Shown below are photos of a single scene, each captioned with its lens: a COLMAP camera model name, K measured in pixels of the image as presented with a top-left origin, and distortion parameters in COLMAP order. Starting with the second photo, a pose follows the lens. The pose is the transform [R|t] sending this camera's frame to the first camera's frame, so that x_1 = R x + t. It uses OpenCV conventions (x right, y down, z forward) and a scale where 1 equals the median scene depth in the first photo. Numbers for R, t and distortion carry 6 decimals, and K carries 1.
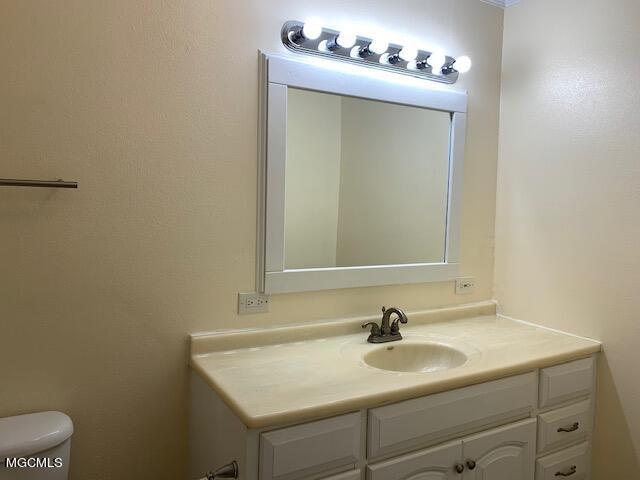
lens RADIAL K [[474.2, 0, 320.0], [0, 474.2, 240.0], [0, 0, 1]] dist [-0.000153, -0.012323]
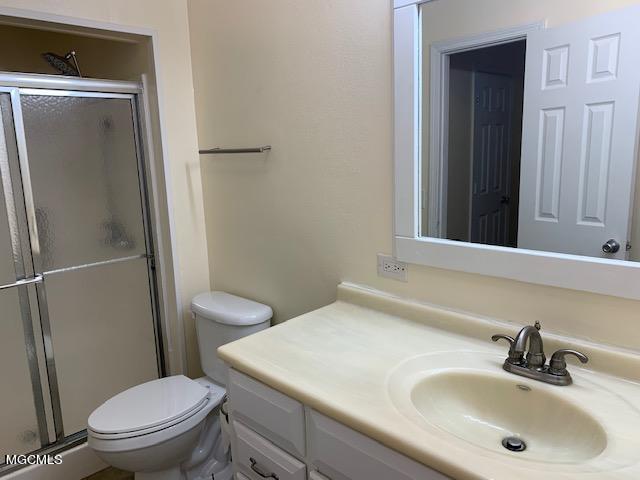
lens RADIAL K [[474.2, 0, 320.0], [0, 474.2, 240.0], [0, 0, 1]] dist [-0.000153, -0.012323]
pose [[0.242352, 0.147420, -0.958923, 0.702147], [-0.021940, 0.988968, 0.146494, -0.050797], [0.969940, -0.014464, 0.242913, 0.655173]]
